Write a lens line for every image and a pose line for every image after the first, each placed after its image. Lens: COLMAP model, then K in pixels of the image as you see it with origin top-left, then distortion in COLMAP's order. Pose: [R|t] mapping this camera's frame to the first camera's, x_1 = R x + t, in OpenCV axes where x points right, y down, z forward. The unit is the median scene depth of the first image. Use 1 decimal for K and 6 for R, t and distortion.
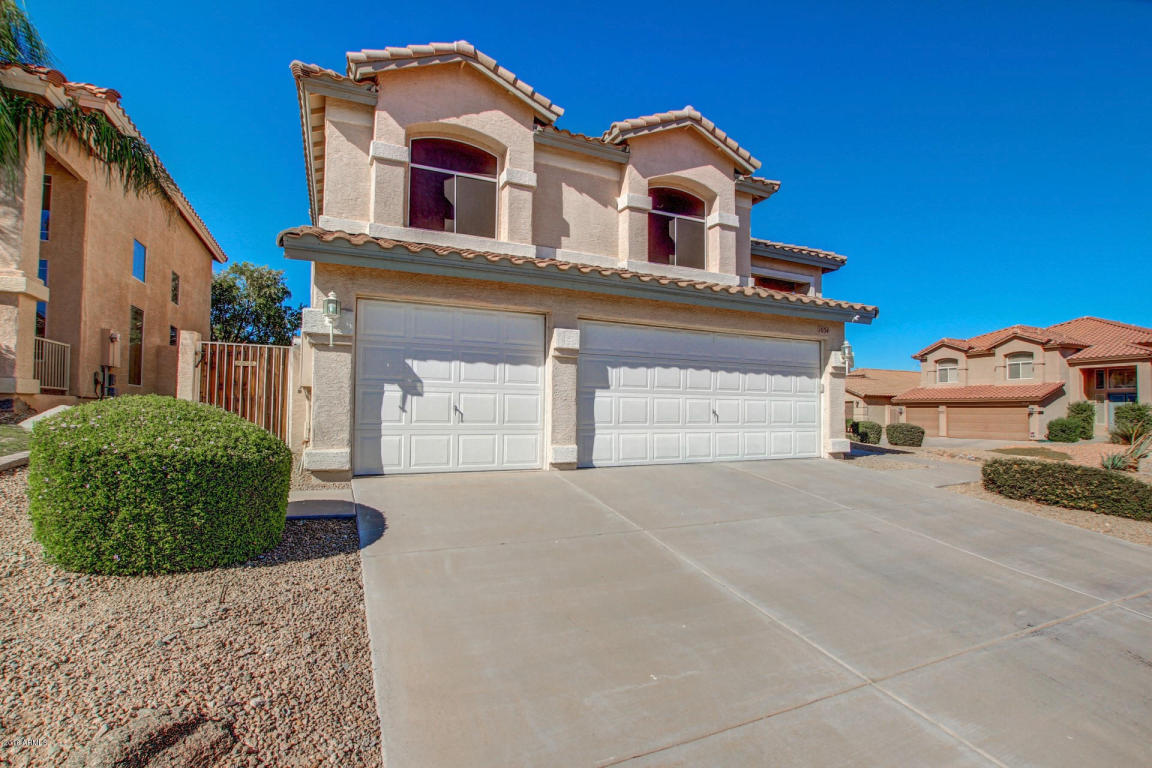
lens RADIAL K [[535.4, 0, 578.5], [0, 535.4, 389.2], [0, 0, 1]] dist [-0.026598, 0.001122]
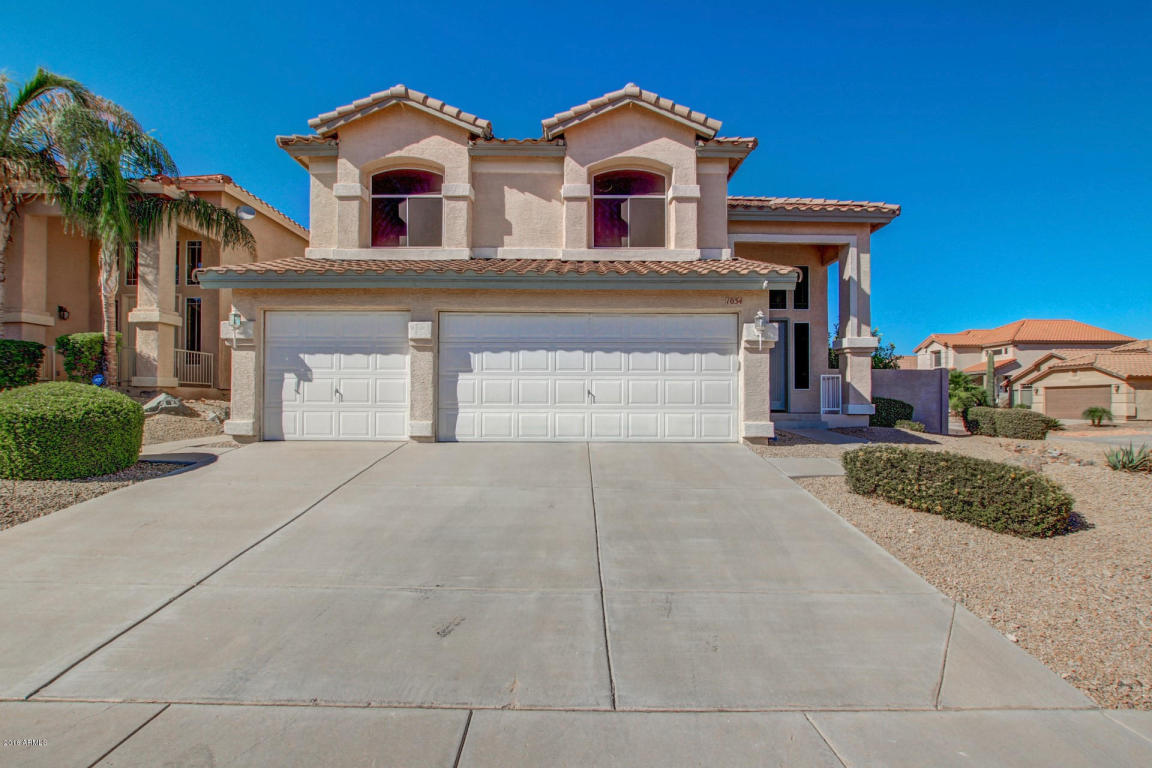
lens RADIAL K [[535.4, 0, 579.7], [0, 535.4, 392.7], [0, 0, 1]] dist [-0.026598, 0.001122]
pose [[0.908744, -0.013521, -0.417136, 0.638719], [0.022342, 0.999618, 0.016270, 0.025273], [0.416756, -0.024105, 0.908699, 0.068553]]
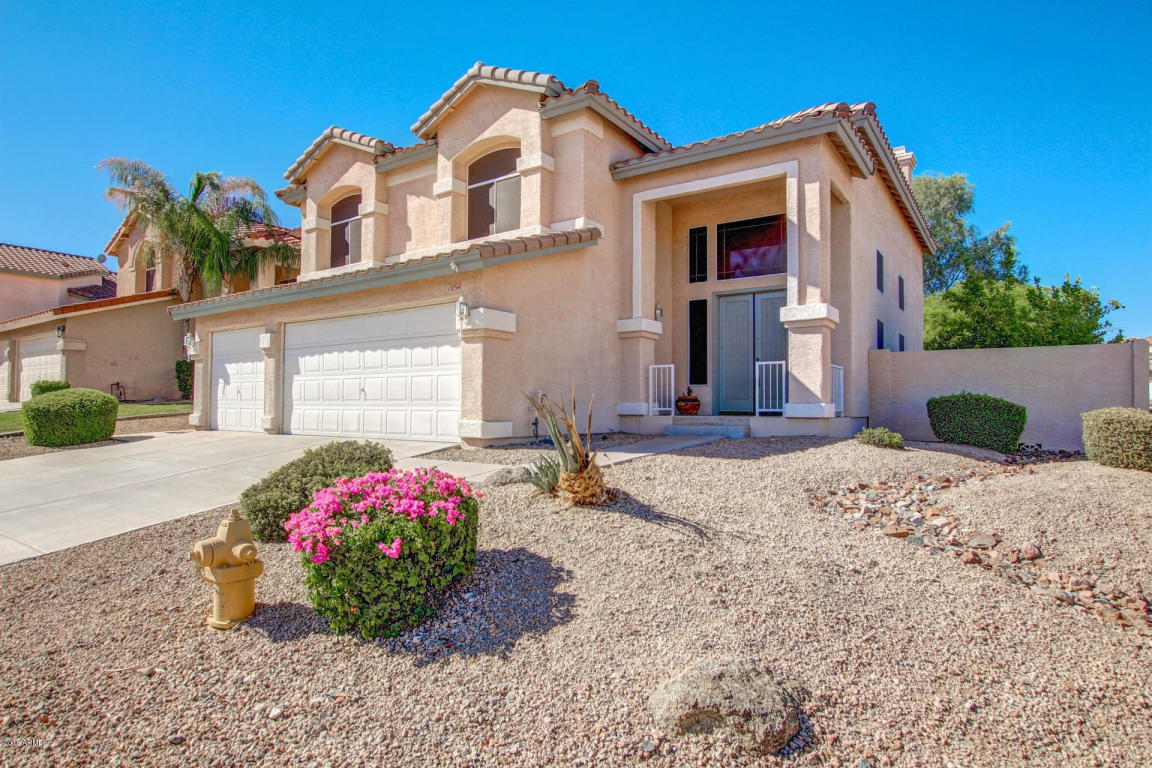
lens RADIAL K [[633.5, 0, 574.7], [0, 633.5, 385.2], [0, 0, 1]] dist [-0.024530, -0.000287]
pose [[0.503217, -0.039305, -0.863266, 1.482216], [0.033440, 0.999103, -0.025996, 0.077005], [0.863513, -0.015786, 0.504080, 0.709687]]
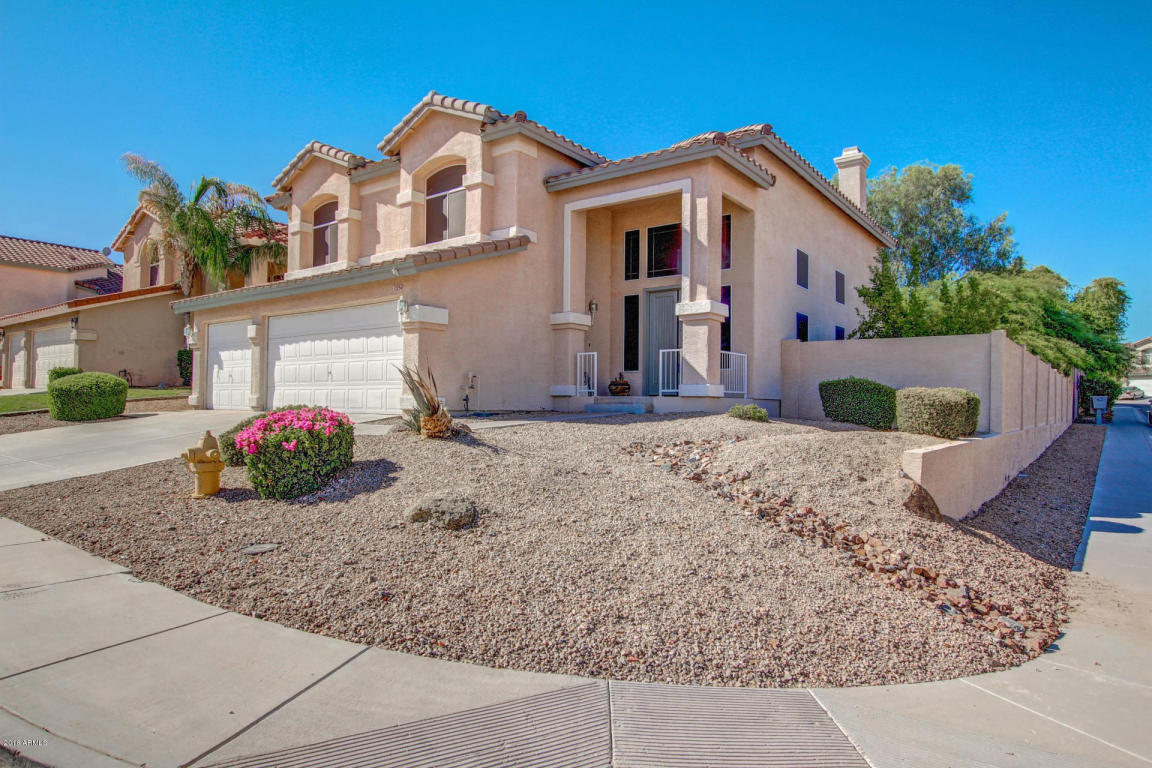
lens RADIAL K [[681.2, 0, 574.4], [0, 681.2, 385.9], [0, 0, 1]] dist [-0.017582, 0.000946]
pose [[0.469876, -0.030809, -0.882195, 1.866289], [0.028582, 0.999398, -0.019679, 0.117855], [0.882270, -0.015968, 0.470474, 0.729693]]
